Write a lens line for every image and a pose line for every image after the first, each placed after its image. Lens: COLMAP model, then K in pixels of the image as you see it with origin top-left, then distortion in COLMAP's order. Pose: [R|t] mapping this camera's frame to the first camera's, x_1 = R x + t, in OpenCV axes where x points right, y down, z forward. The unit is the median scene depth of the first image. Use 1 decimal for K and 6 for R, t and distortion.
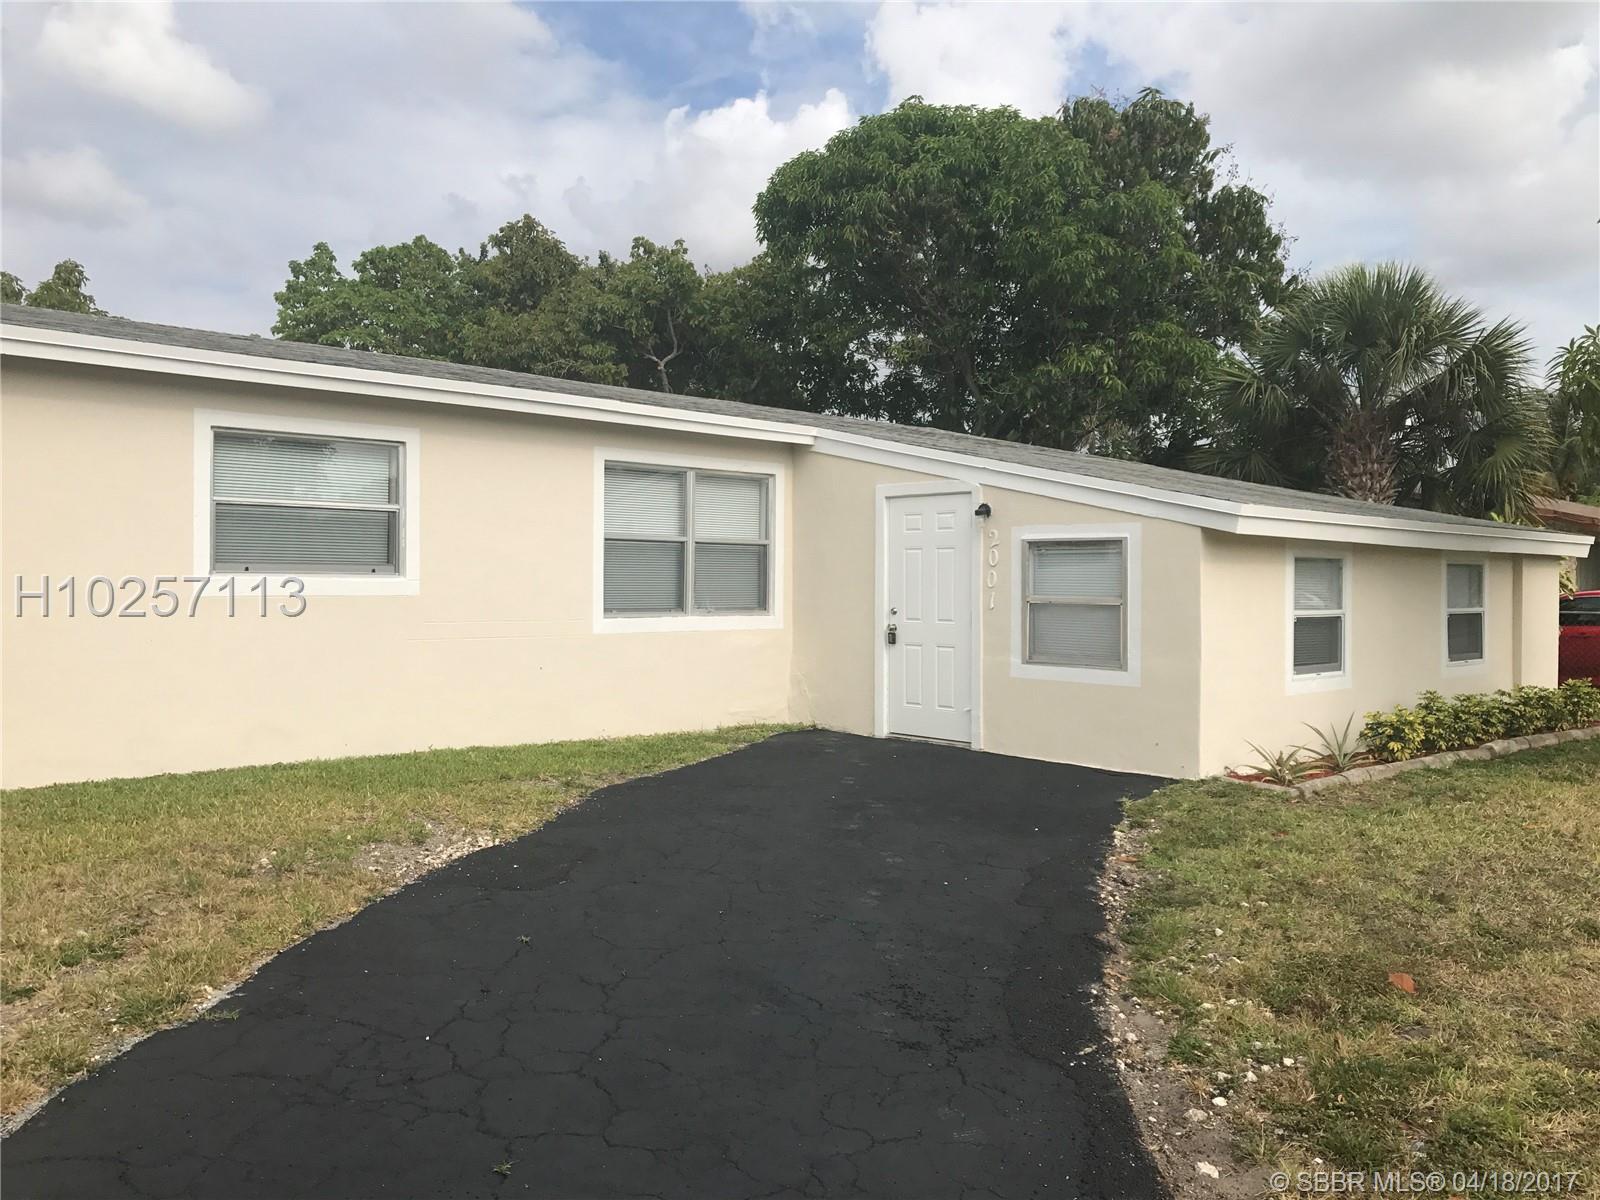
lens RADIAL K [[1300.0, 0, 792.8], [0, 1300.0, 590.4], [0, 0, 1]] dist [0.060824, -0.144618]
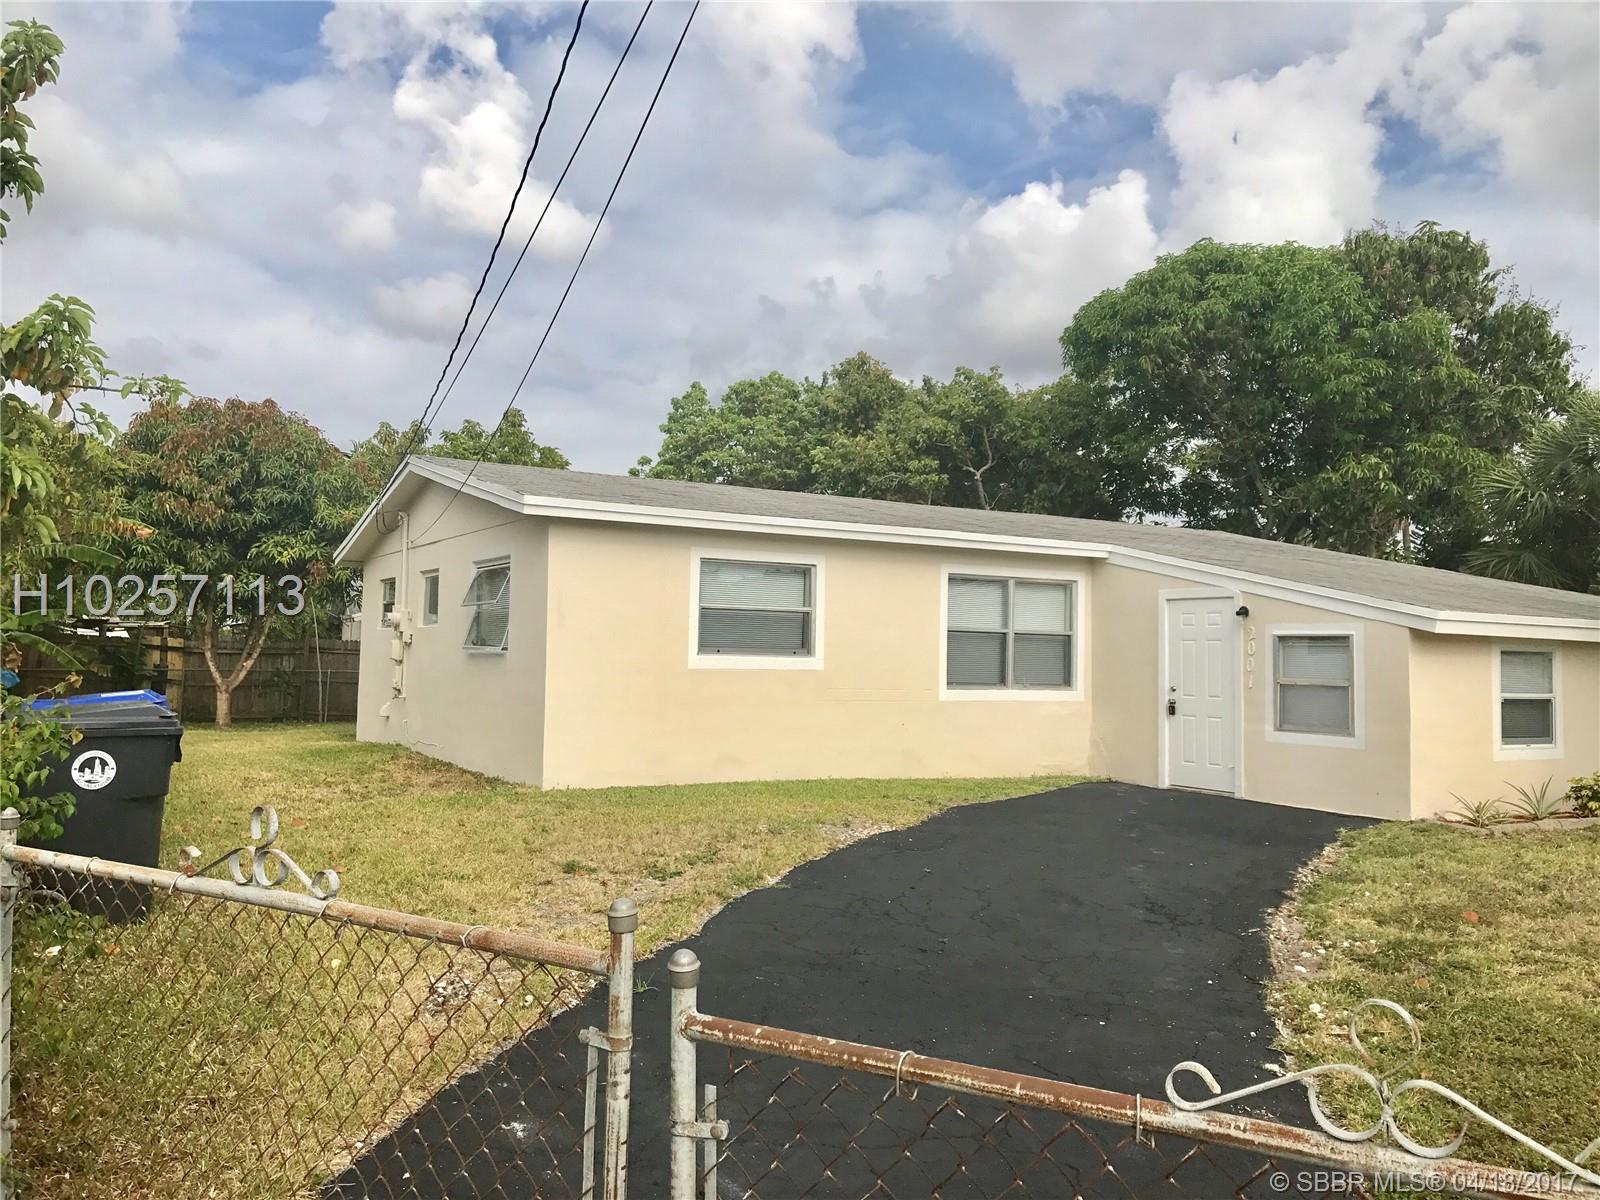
lens RADIAL K [[1300.0, 0, 792.8], [0, 1300.0, 590.4], [0, 0, 1]] dist [0.060824, -0.144618]
pose [[0.973542, 0.000096, -0.228506, 0.006900], [-0.014102, 0.998119, -0.059663, 0.001213], [0.228071, 0.061306, 0.971713, -0.319712]]
